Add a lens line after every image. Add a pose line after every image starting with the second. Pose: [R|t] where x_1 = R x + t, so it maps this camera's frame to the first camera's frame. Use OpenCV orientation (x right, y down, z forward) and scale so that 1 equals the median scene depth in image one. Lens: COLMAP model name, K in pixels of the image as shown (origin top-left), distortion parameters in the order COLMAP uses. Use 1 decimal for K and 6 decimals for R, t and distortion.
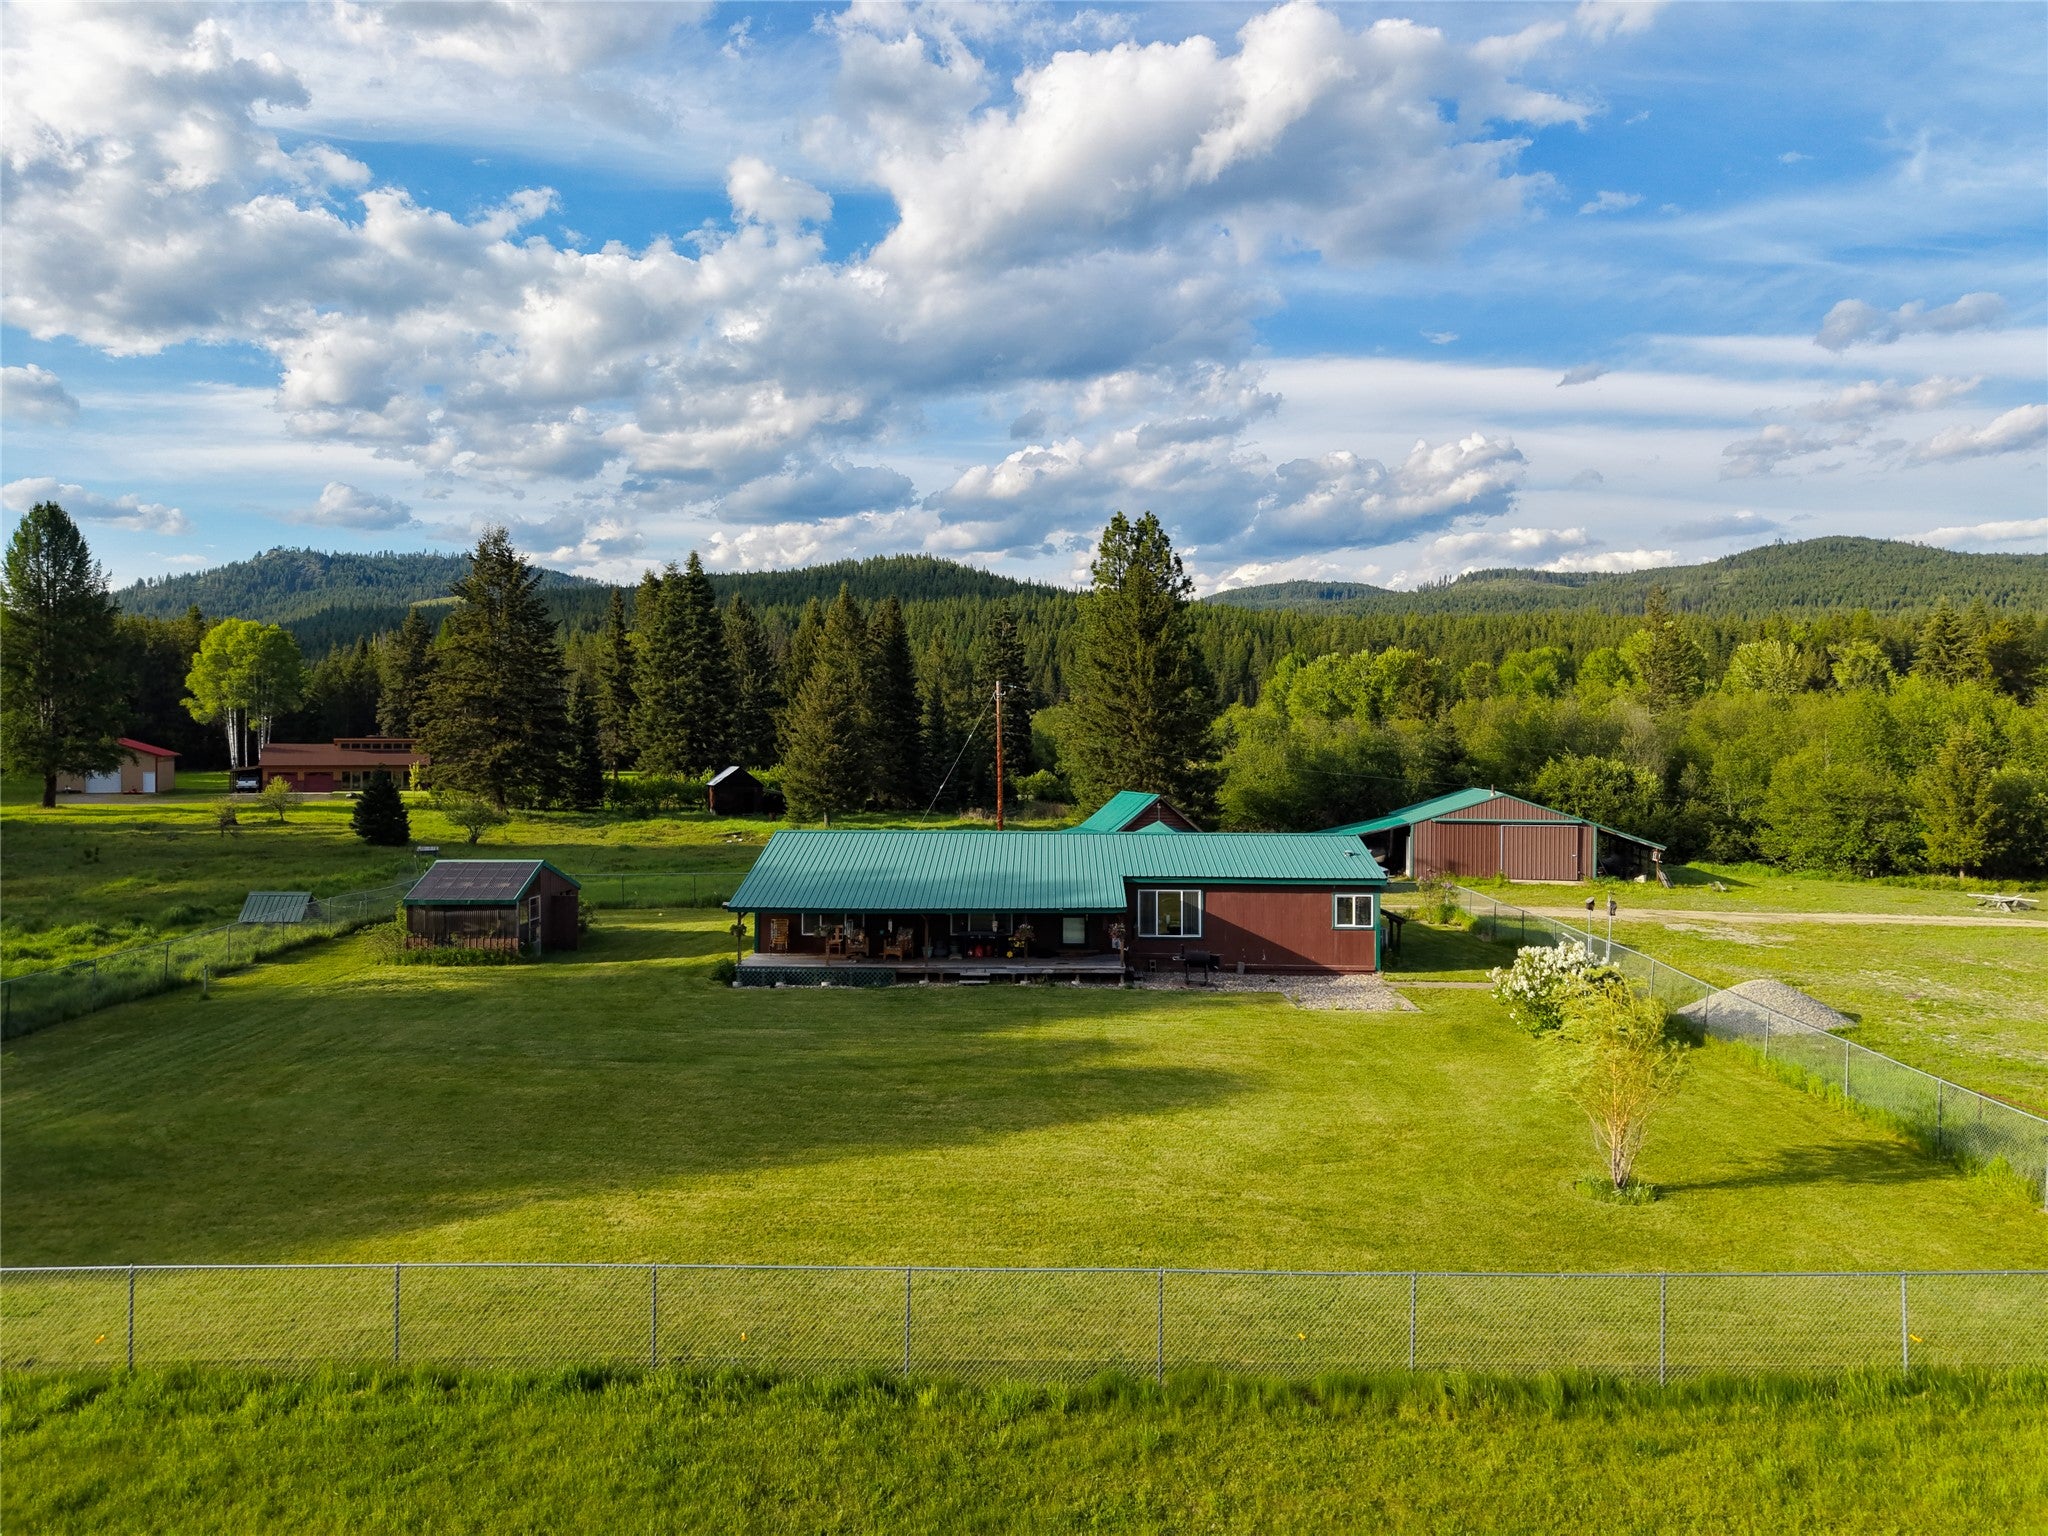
lens RADIAL K [[1363.9, 0, 1015.3], [0, 1363.9, 762.9], [0, 0, 1]] dist [0.006470, -0.007549]
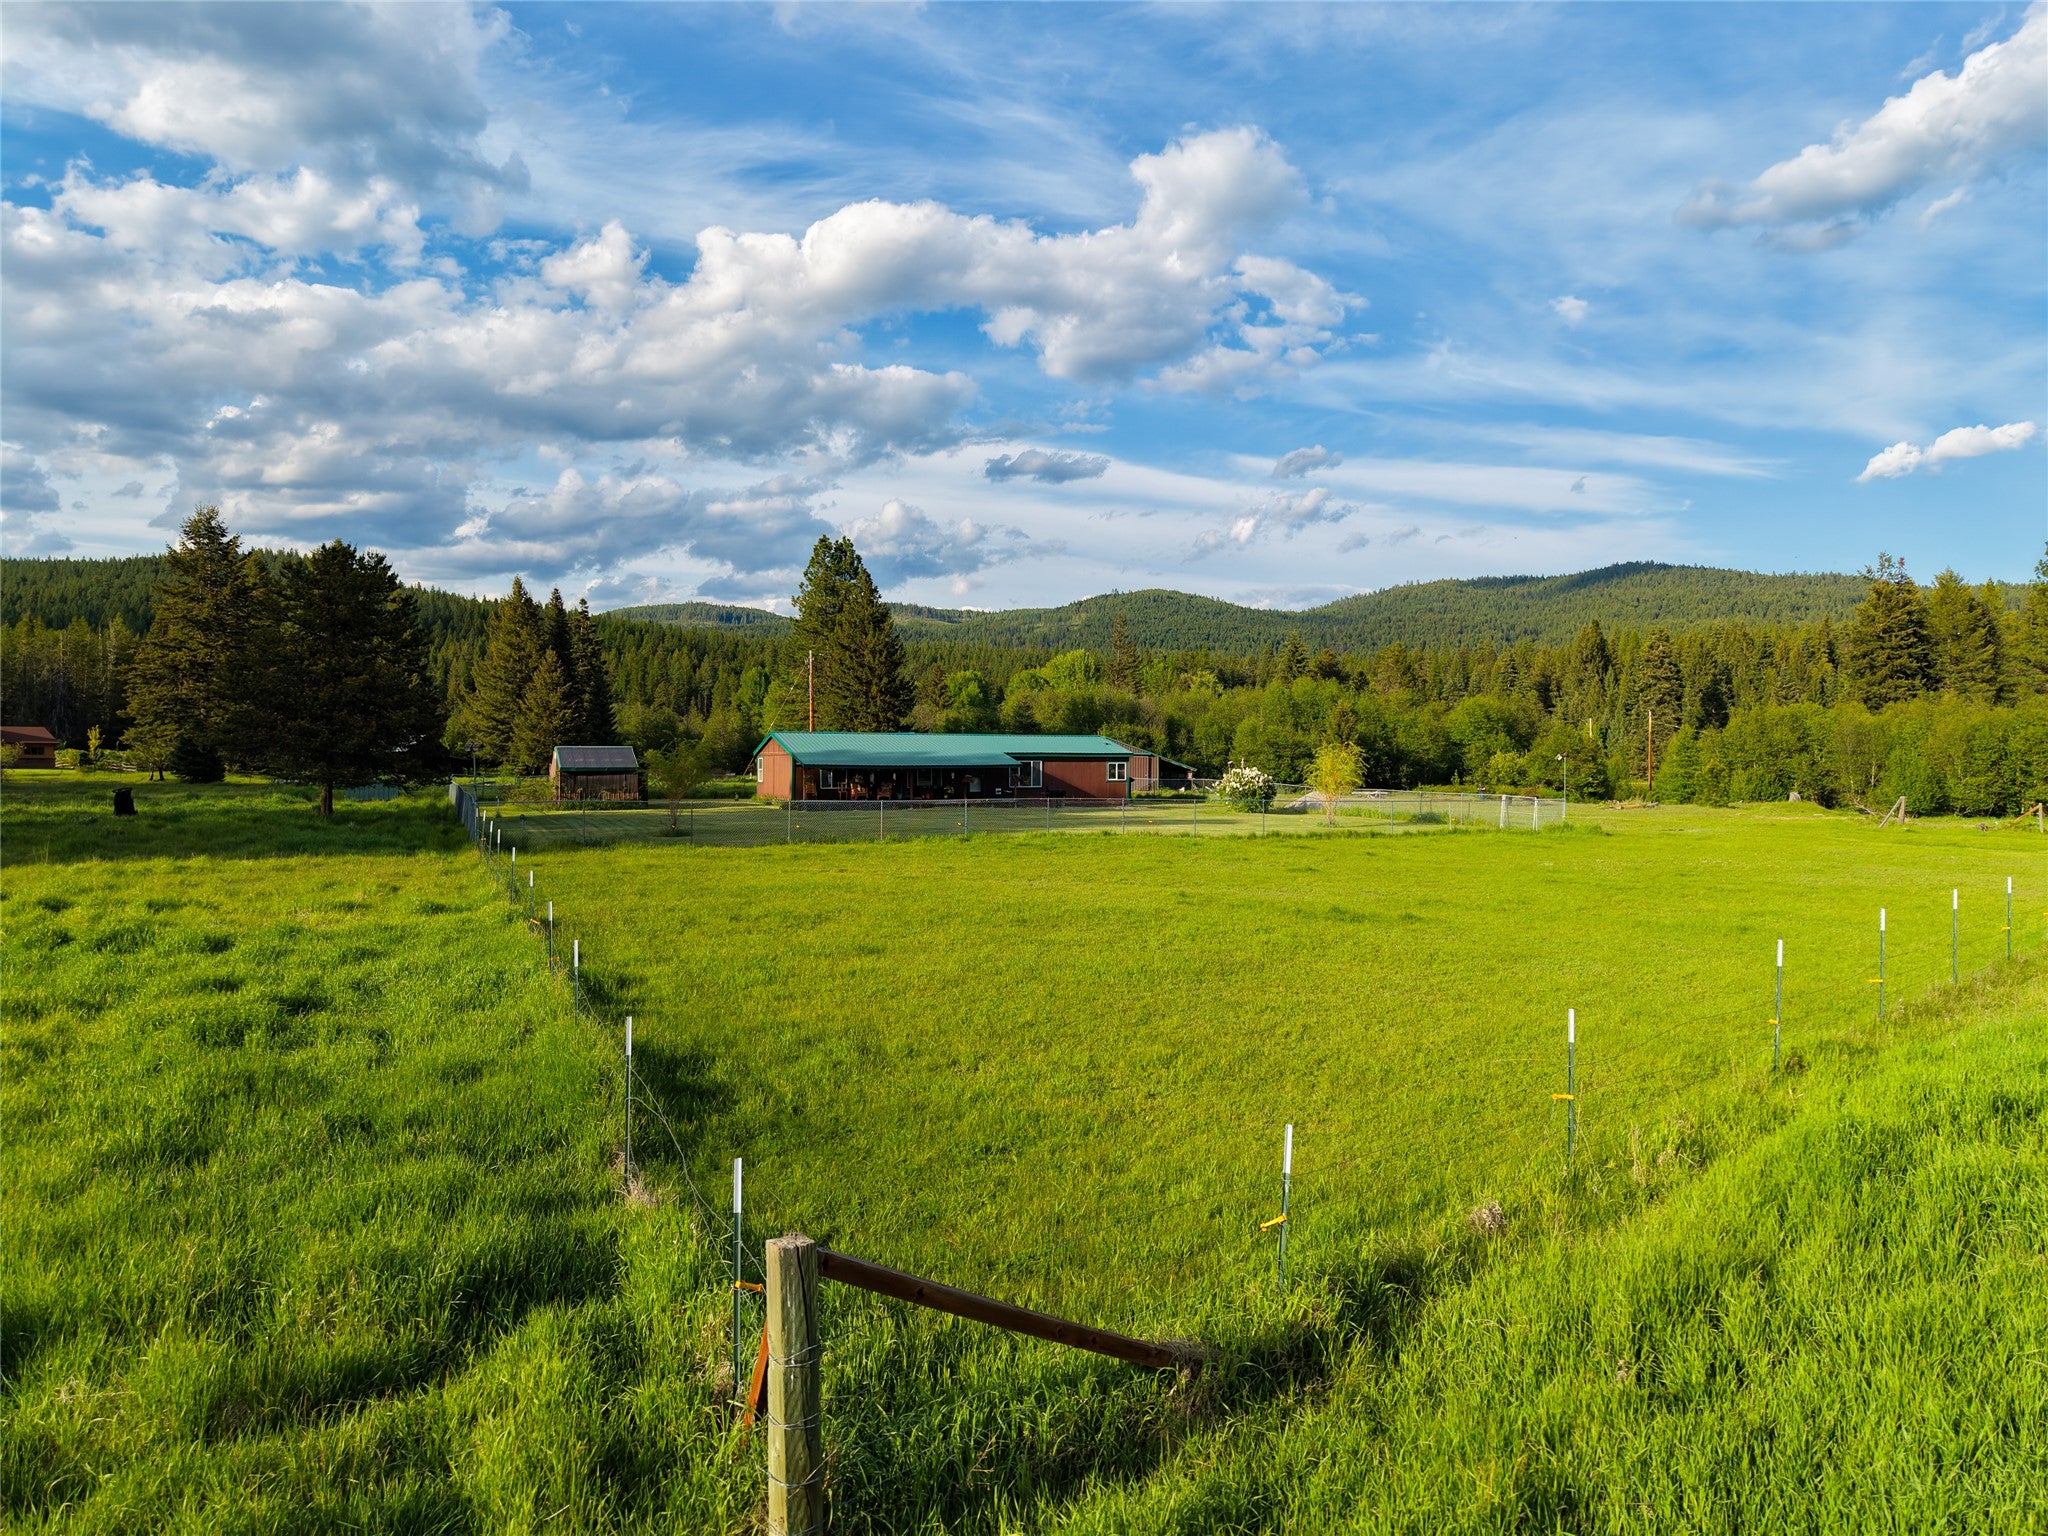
lens RADIAL K [[1363.9, 0, 1028.9], [0, 1363.9, 771.5], [0, 0, 1]] dist [0.006470, -0.007549]
pose [[0.900214, -0.003083, 0.435437, -0.320135], [0.008228, 0.999917, -0.009929, 0.061425], [-0.435370, 0.012521, 0.900164, -0.290917]]
